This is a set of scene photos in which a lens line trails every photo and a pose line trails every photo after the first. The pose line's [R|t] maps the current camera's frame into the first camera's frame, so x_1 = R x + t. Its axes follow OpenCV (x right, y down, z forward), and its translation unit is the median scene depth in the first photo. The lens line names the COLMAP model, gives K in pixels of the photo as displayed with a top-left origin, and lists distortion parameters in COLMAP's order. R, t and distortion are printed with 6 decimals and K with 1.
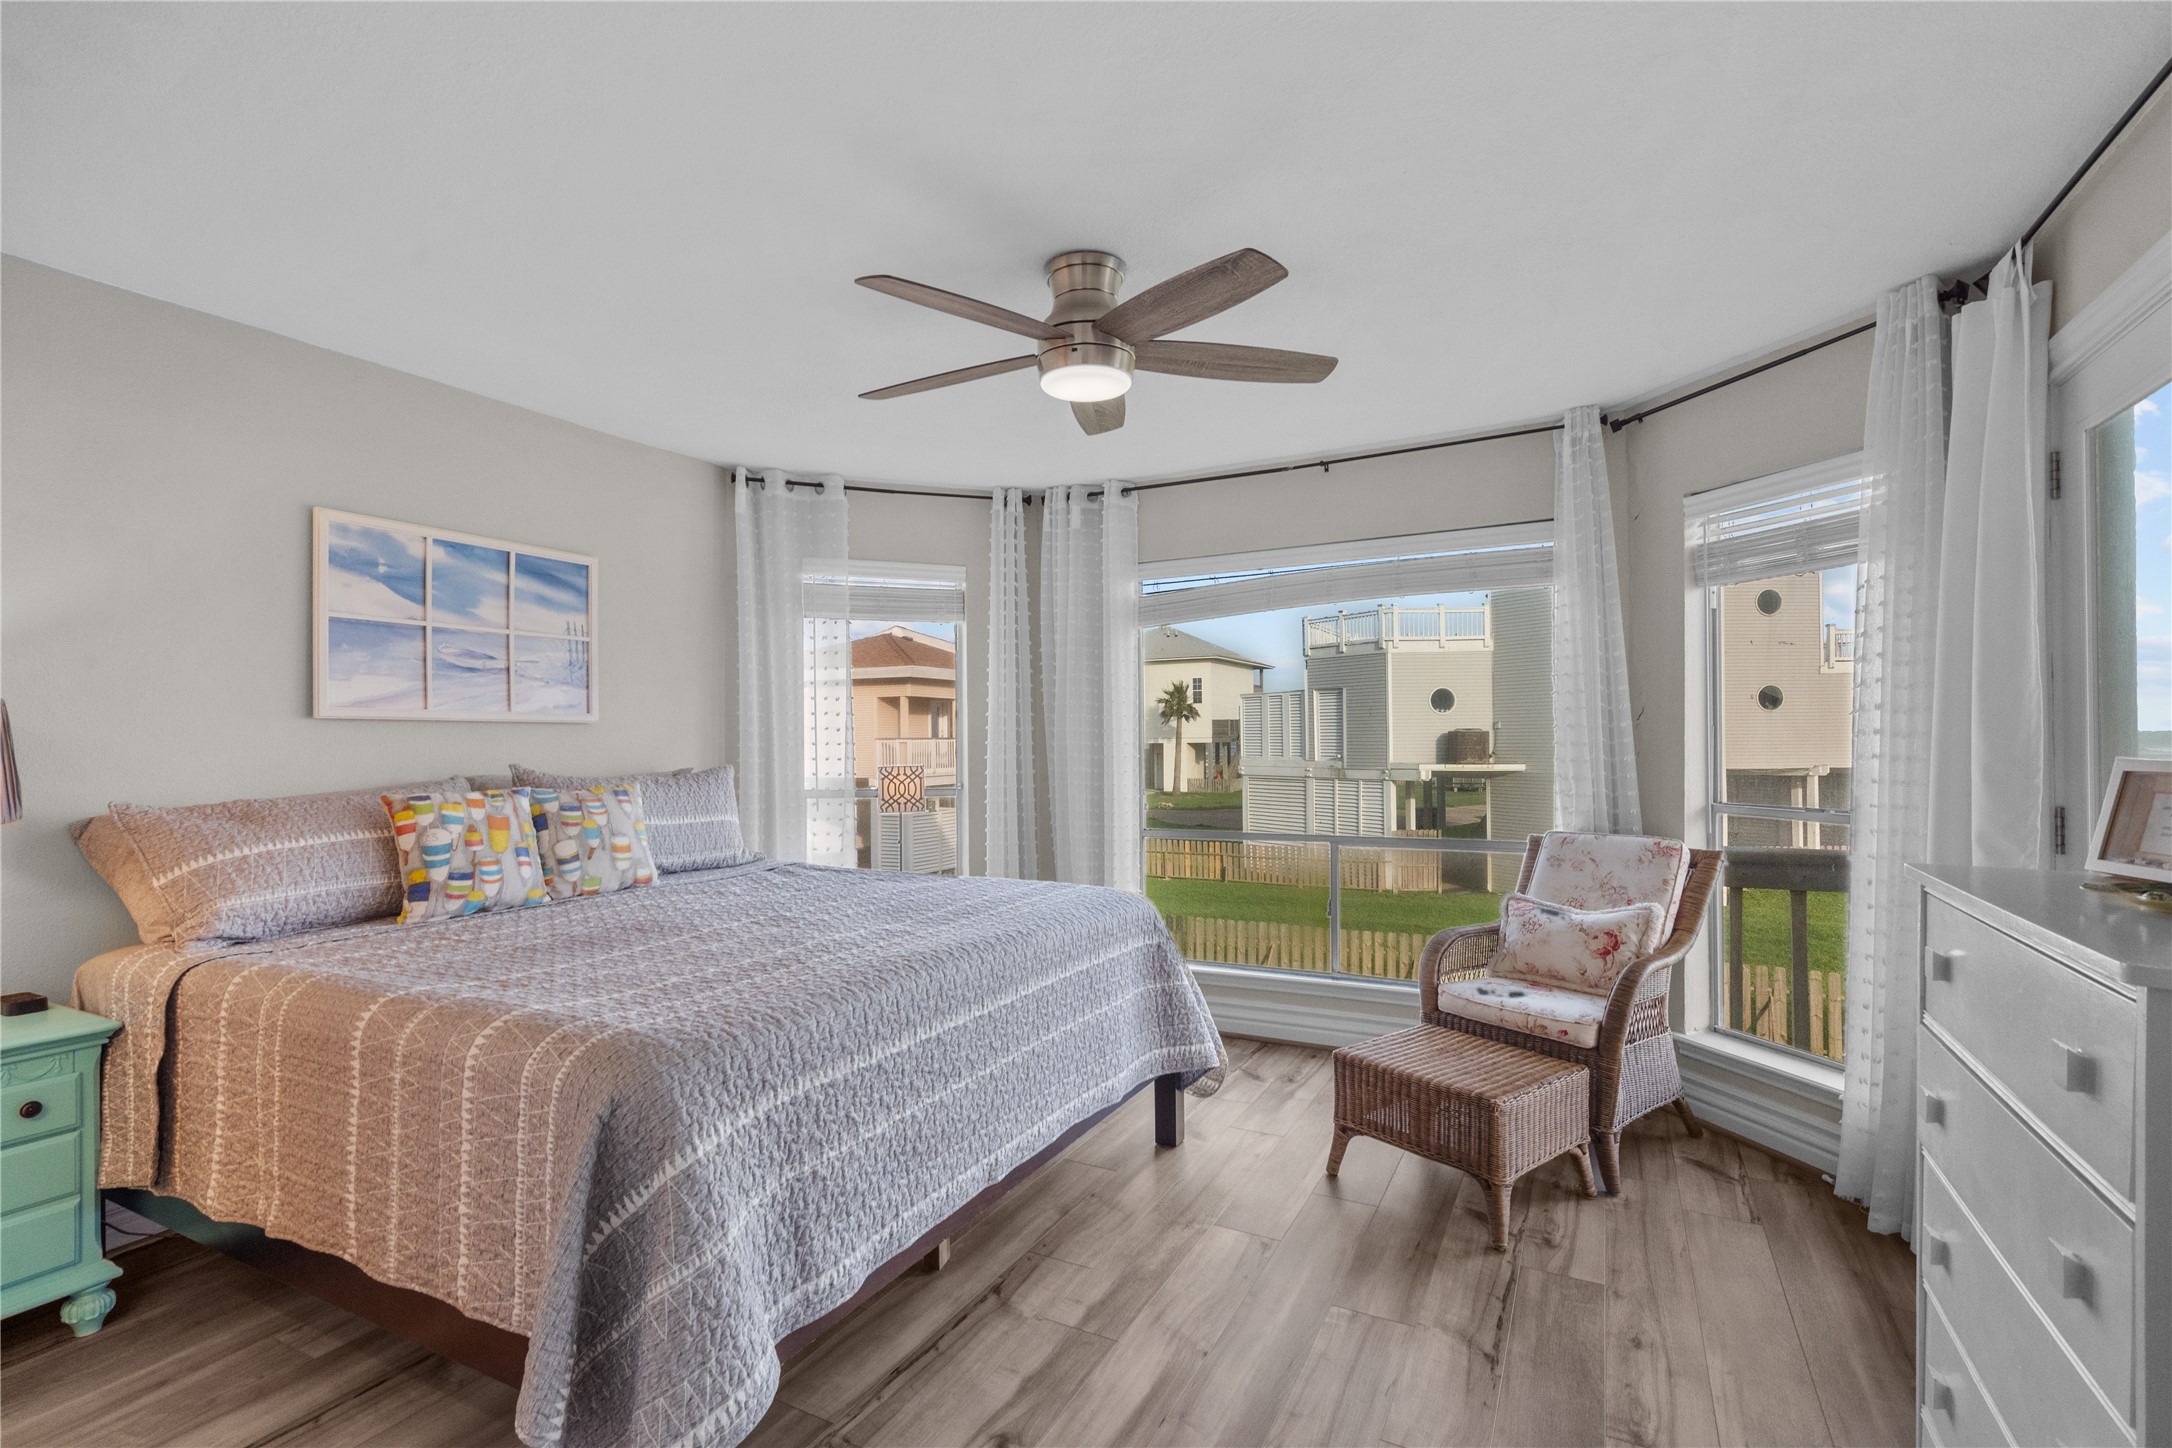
lens RADIAL K [[996.9, 0, 1068.7], [0, 996.9, 733.2], [0, 0, 1]] dist [0.000071, 0.001555]
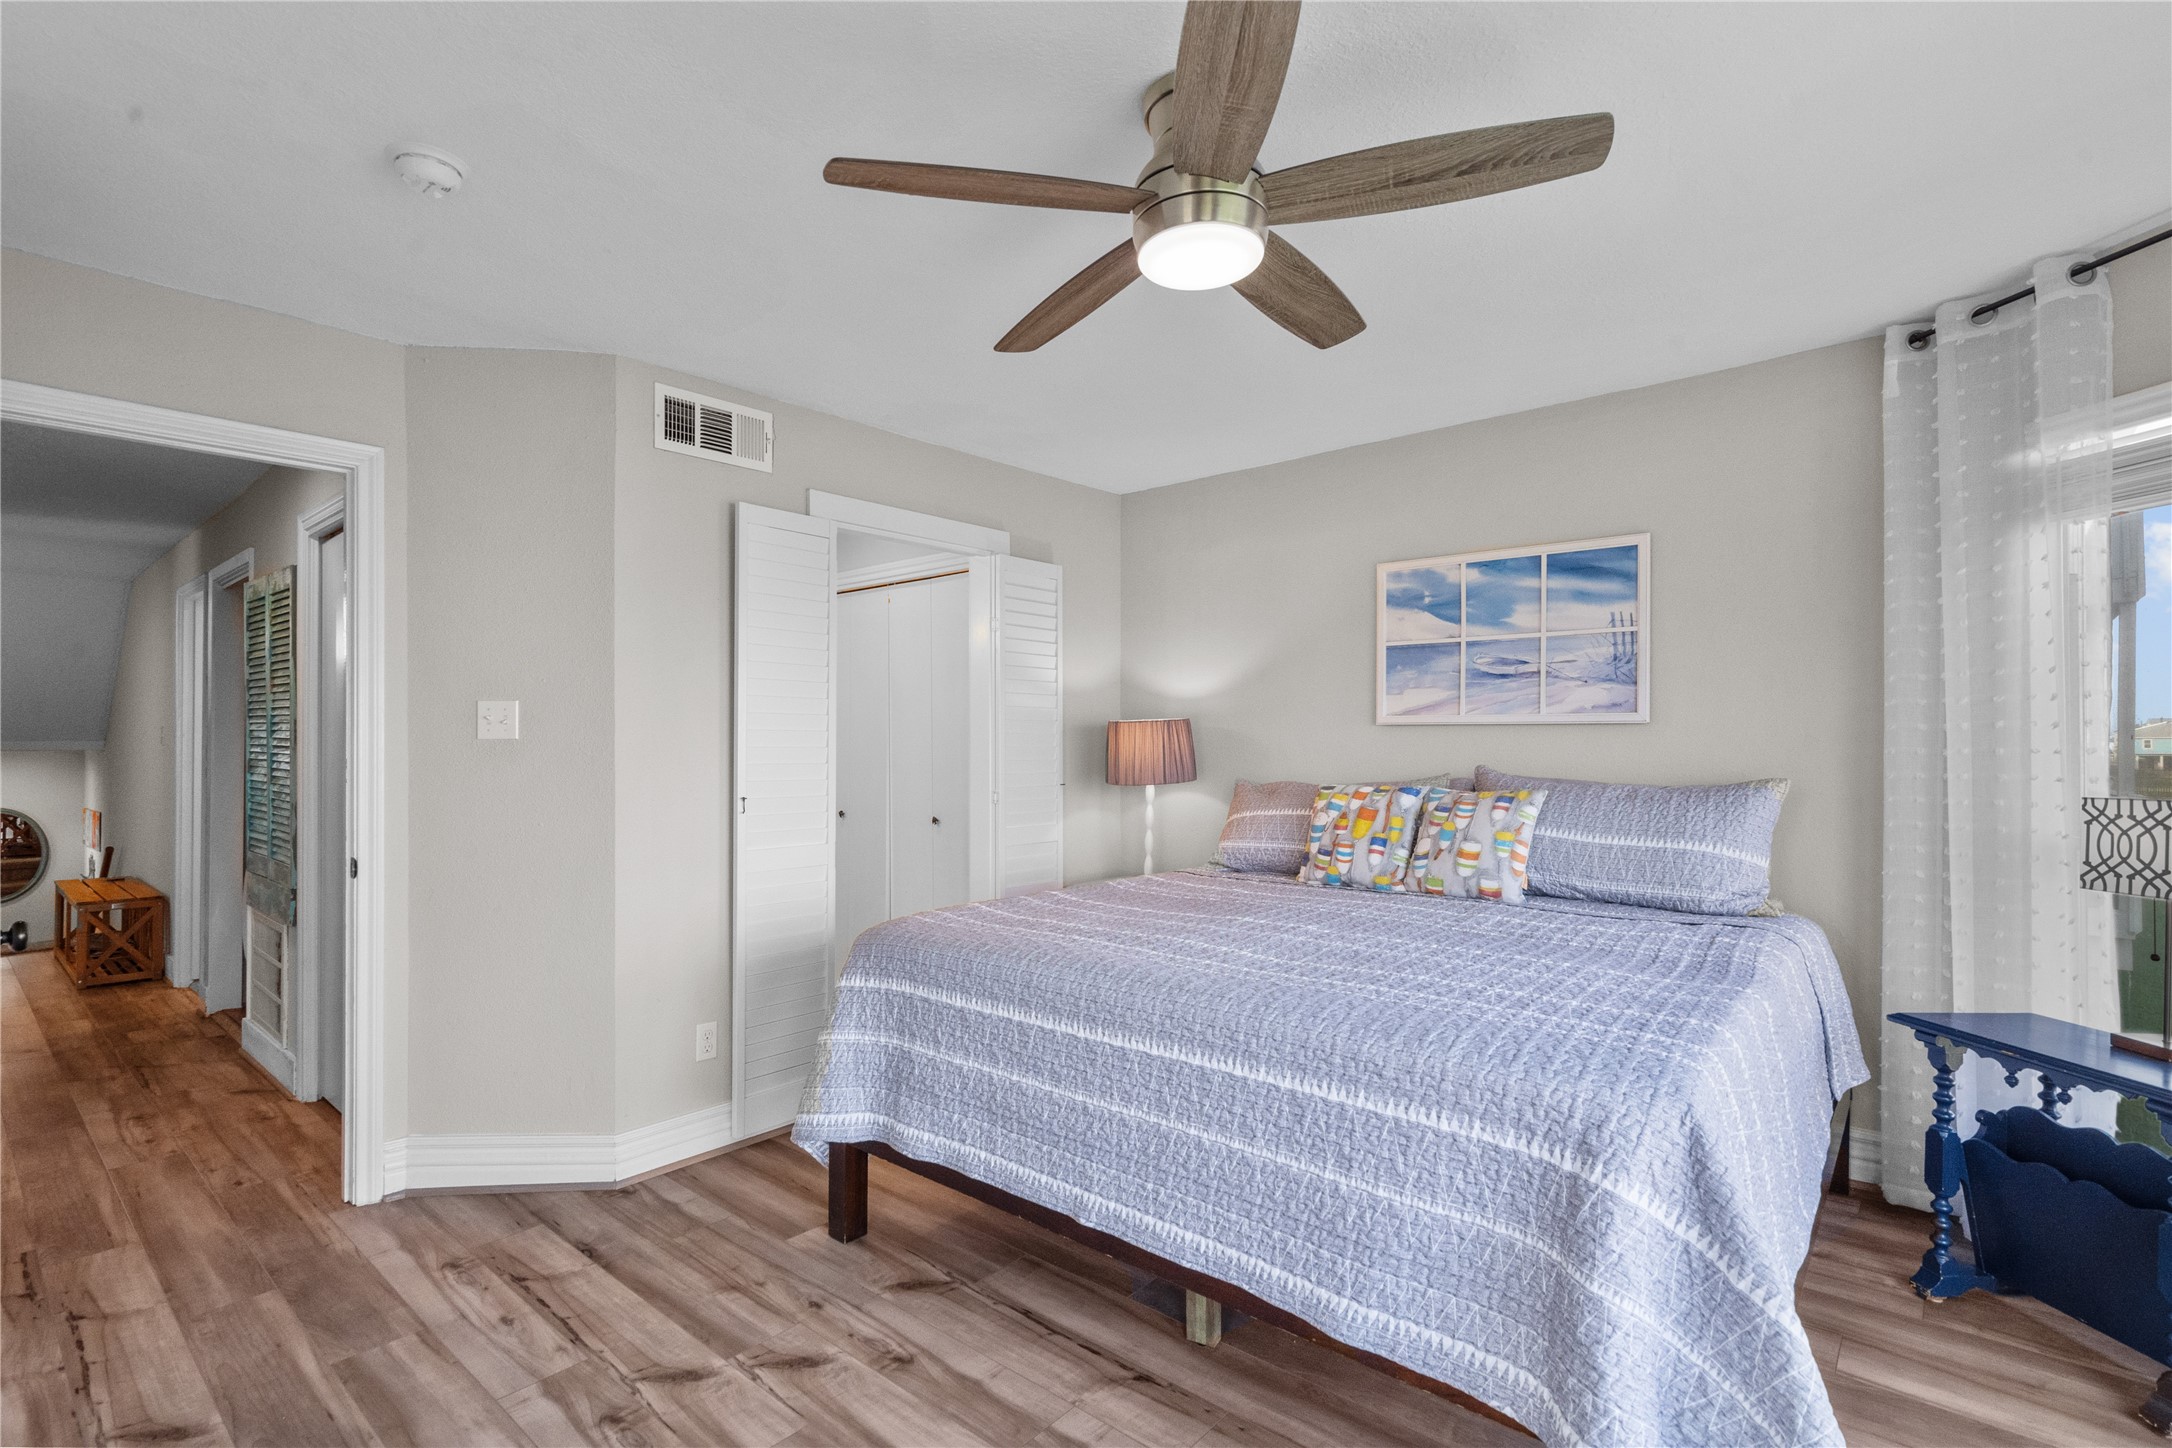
lens RADIAL K [[1028.8, 0, 1086.0], [0, 1028.8, 724.0], [0, 0, 1]] dist [0.000266, 0.000270]
pose [[-0.214695, -0.009163, -0.976638, 0.595886], [0.007636, 0.999910, -0.011060, -0.003436], [0.976651, -0.009832, -0.214605, 0.832393]]
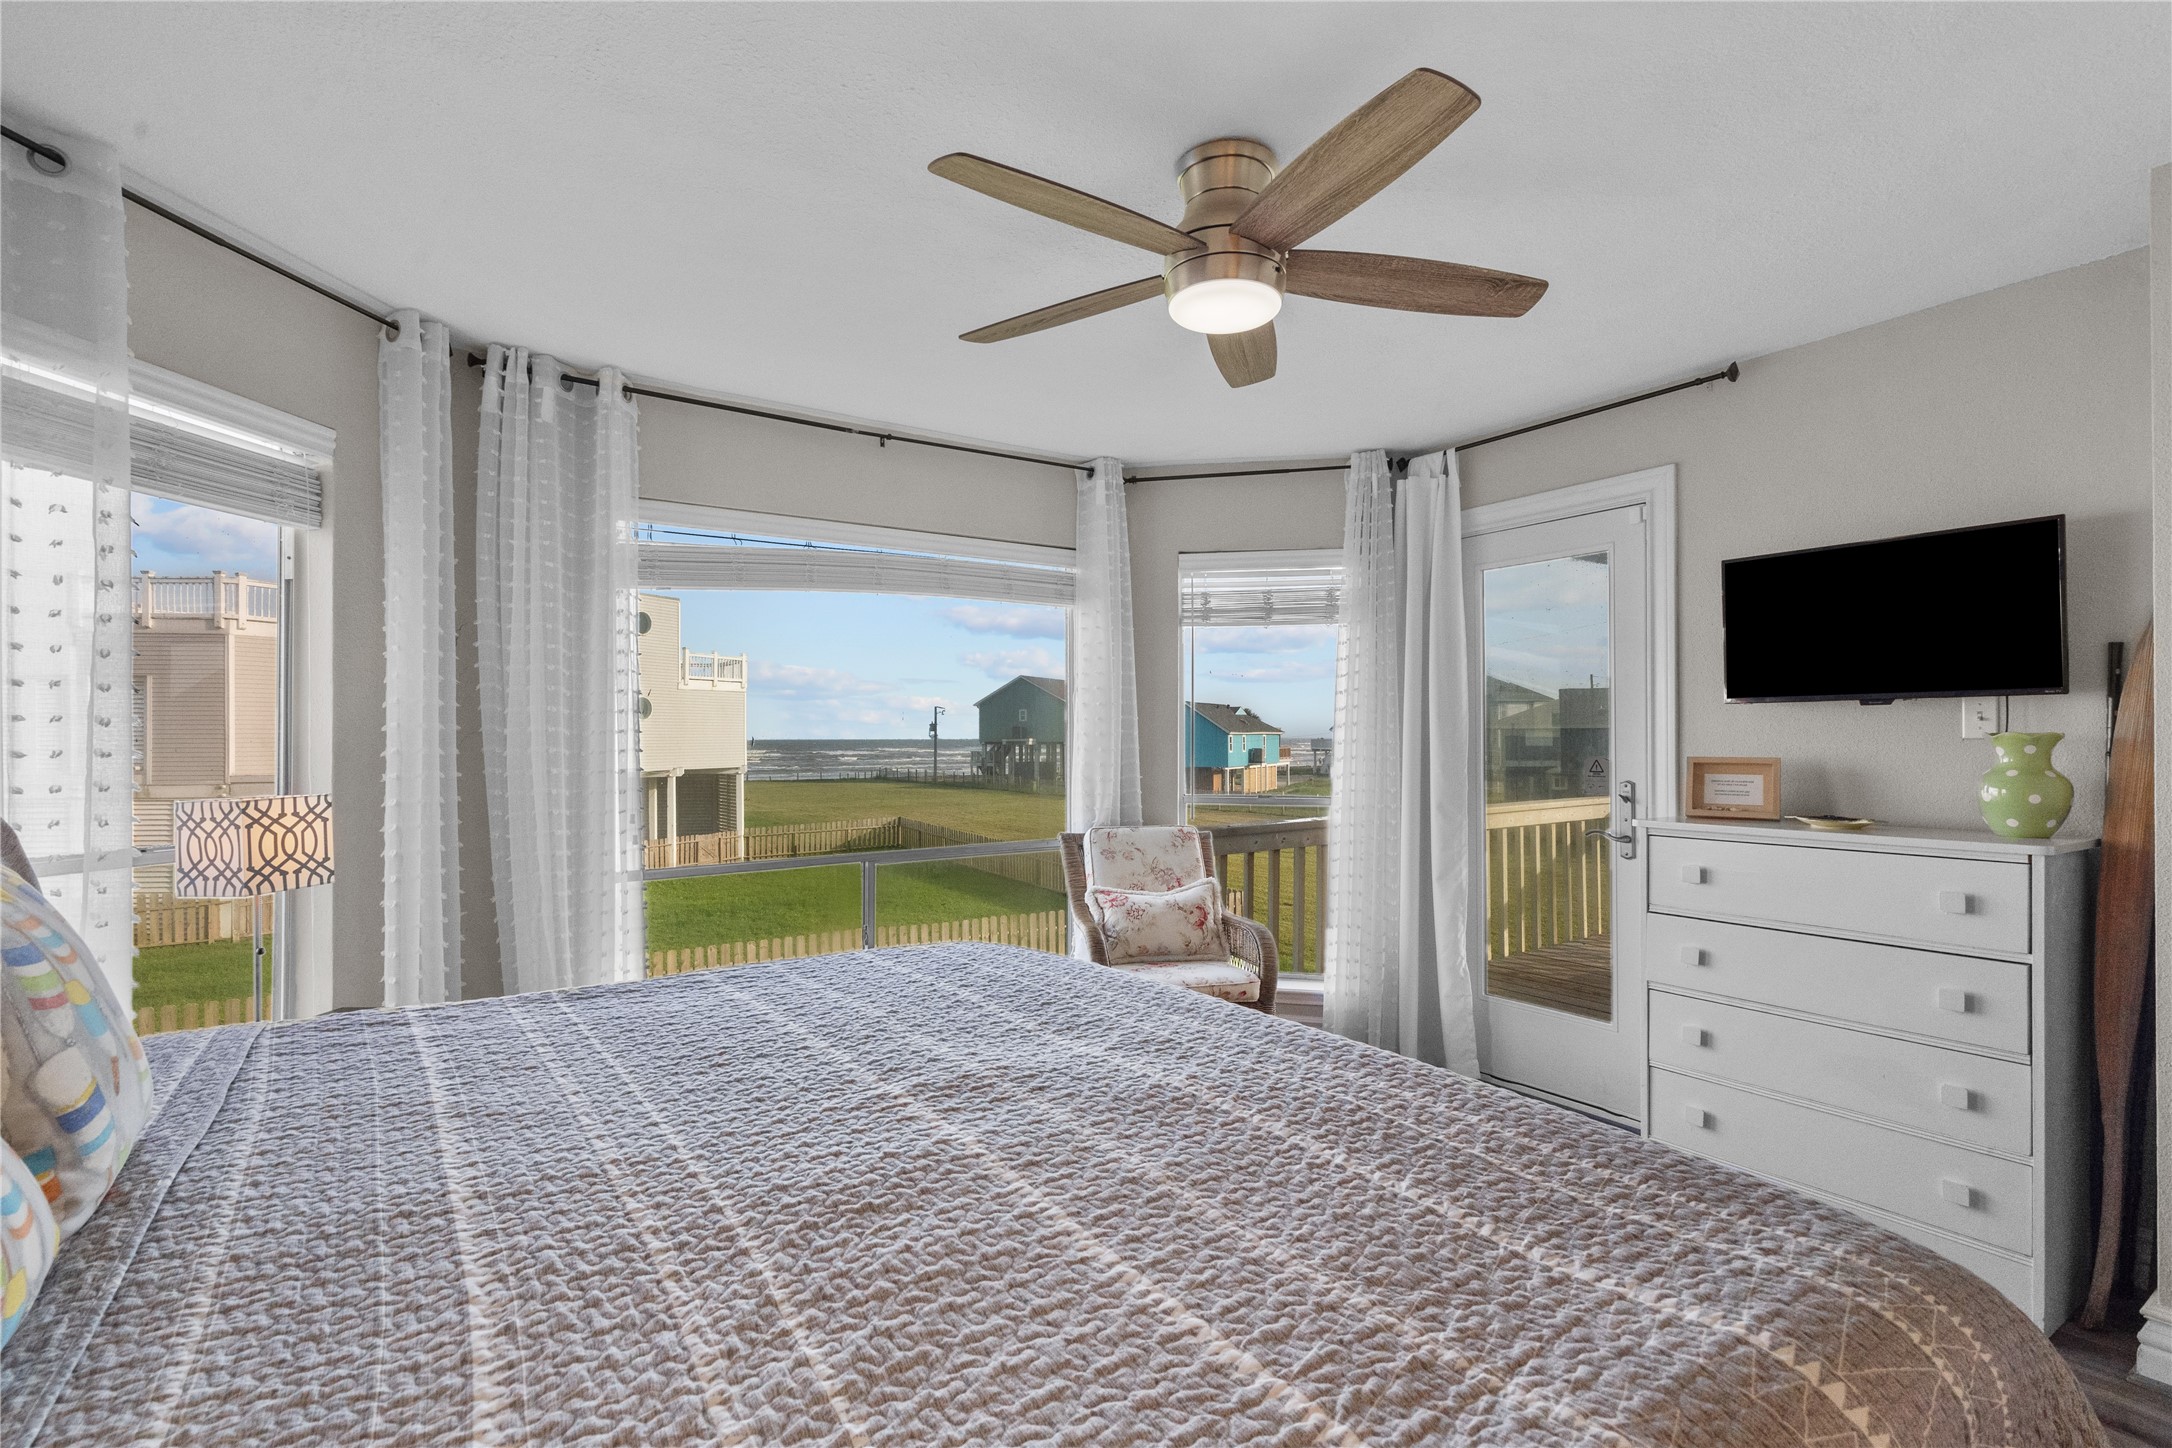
lens RADIAL K [[996.9, 0, 1068.7], [0, 996.9, 733.2], [0, 0, 1]] dist [0.000071, 0.001555]
pose [[0.472507, 0.011469, 0.881252, -0.582981], [-0.005936, 0.999934, -0.009831, 0.003541], [-0.881307, -0.000586, 0.472544, 0.561998]]
